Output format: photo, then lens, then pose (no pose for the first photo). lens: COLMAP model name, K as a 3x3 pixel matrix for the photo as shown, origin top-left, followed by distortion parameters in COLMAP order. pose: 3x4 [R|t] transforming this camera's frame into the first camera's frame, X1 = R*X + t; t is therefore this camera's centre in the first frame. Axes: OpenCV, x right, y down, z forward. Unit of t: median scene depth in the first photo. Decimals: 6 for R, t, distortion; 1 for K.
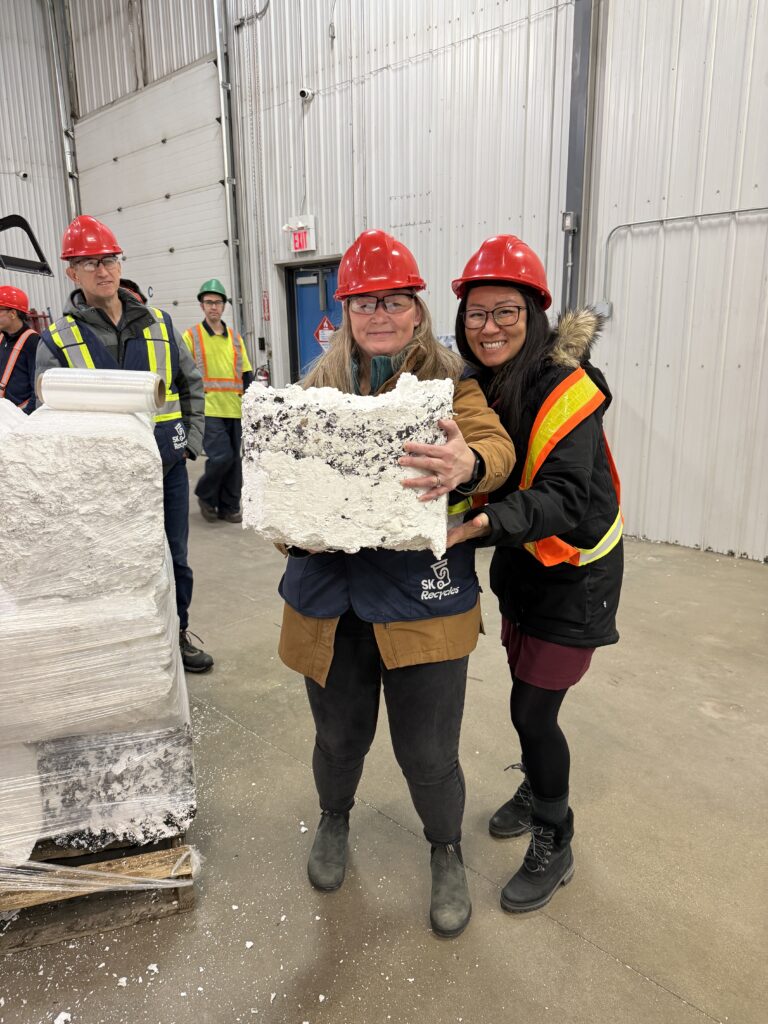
lens RADIAL K [[731.6, 0, 386.1], [0, 731.6, 517.0], [0, 0, 1]] dist [0.053269, -0.073295]
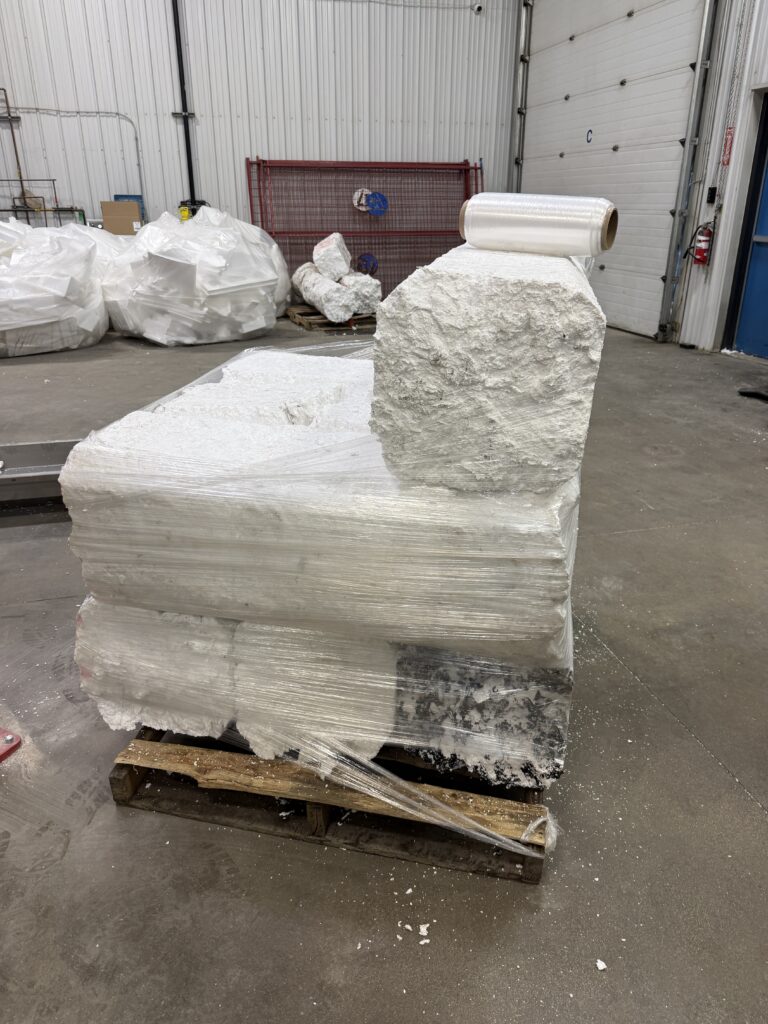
lens RADIAL K [[731.6, 0, 376.8], [0, 731.6, 516.3], [0, 0, 1]] dist [0.053269, -0.073295]
pose [[0.857782, 0.206194, -0.470844, -0.115134], [-0.125237, 0.972247, 0.197614, -0.008192], [0.498524, -0.110542, 0.859799, 0.250775]]
